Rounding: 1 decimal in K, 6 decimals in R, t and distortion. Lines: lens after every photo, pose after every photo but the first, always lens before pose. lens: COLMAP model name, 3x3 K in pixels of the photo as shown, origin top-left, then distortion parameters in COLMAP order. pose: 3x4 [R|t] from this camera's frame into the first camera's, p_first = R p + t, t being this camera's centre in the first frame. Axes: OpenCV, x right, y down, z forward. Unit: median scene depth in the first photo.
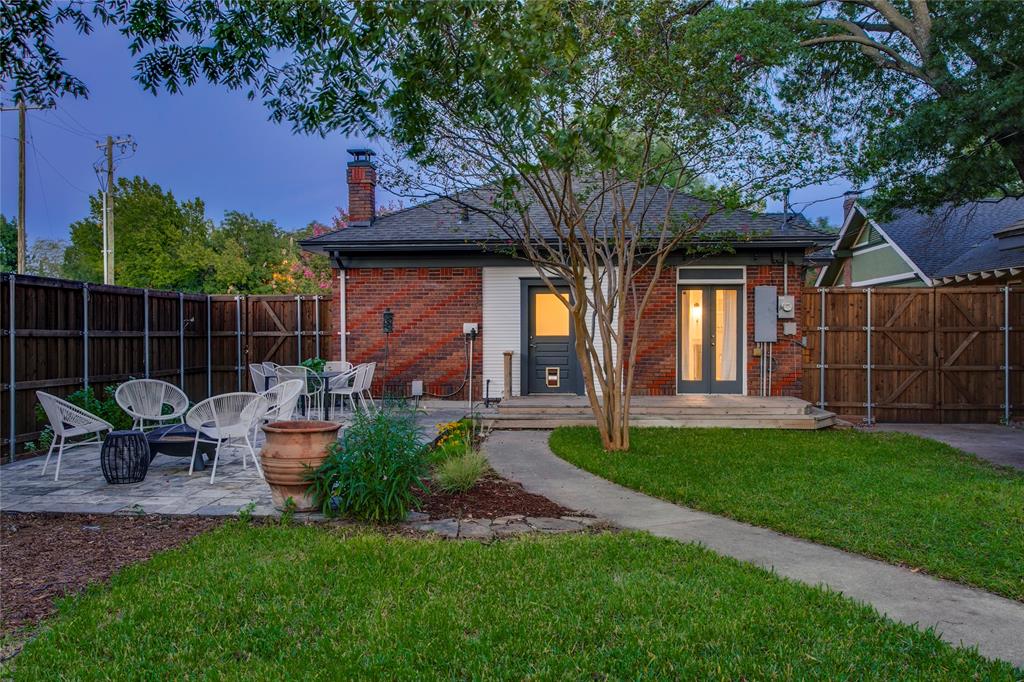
lens RADIAL K [[776.5, 0, 511.0], [0, 776.5, 319.9], [0, 0, 1]] dist [-0.002236, 0.005965]
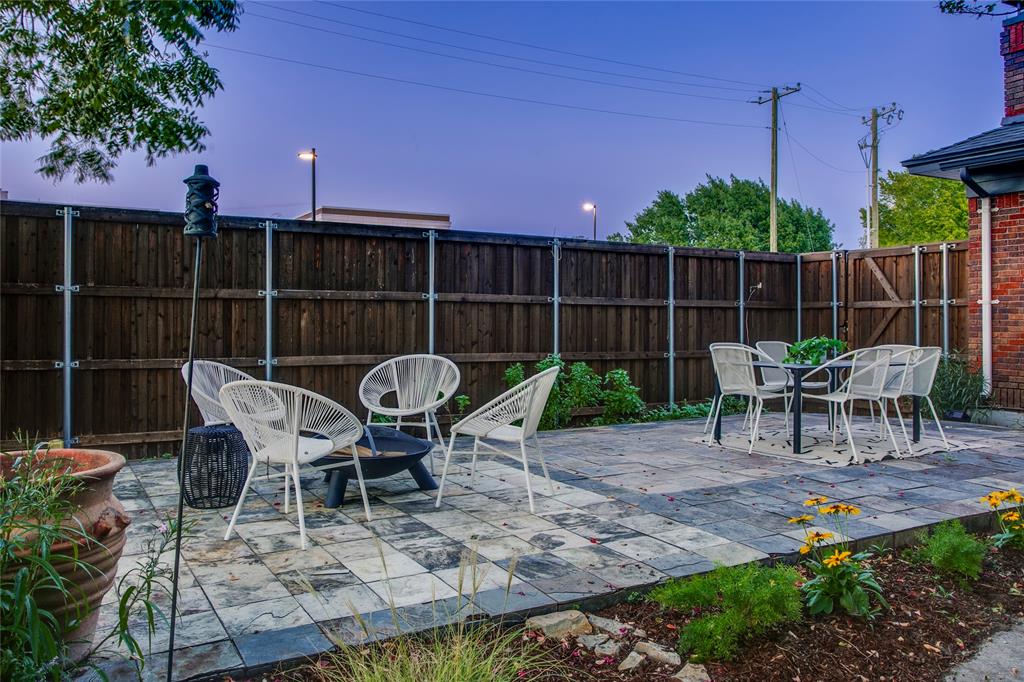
lens RADIAL K [[776.5, 0, 511.0], [0, 776.5, 319.9], [0, 0, 1]] dist [-0.002236, 0.005965]
pose [[0.567792, 0.006356, -0.823147, 0.074022], [0.010325, 0.999837, 0.014843, 0.018269], [0.823107, -0.016926, 0.567634, 0.343431]]
